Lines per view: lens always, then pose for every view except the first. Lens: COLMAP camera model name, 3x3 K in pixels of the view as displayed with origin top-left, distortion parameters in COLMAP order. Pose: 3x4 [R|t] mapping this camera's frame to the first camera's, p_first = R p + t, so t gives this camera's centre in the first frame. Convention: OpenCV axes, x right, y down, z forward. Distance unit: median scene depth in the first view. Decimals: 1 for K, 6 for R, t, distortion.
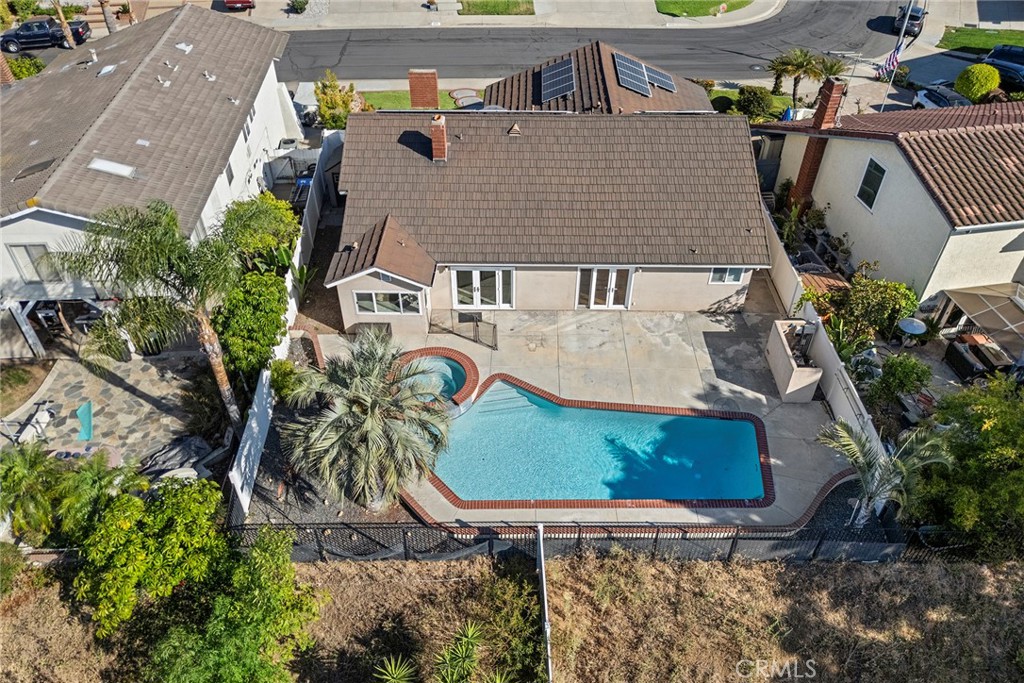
lens RADIAL K [[723.1, 0, 510.8], [0, 723.1, 343.8], [0, 0, 1]] dist [0.045903, -0.015364]
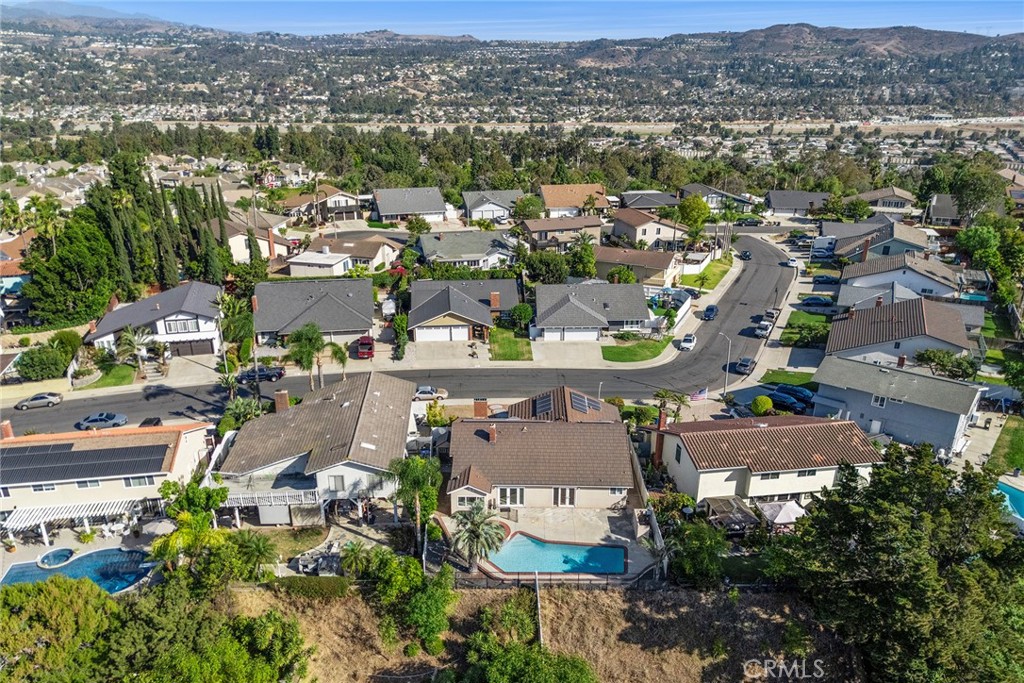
lens RADIAL K [[723.1, 0, 513.2], [0, 723.1, 341.8], [0, 0, 1]] dist [0.045903, -0.015364]
pose [[0.999993, 0.003450, 0.001732, -0.040341], [-0.002559, 0.928446, -0.371460, 0.338500], [-0.002890, 0.371453, 0.928447, -1.389671]]
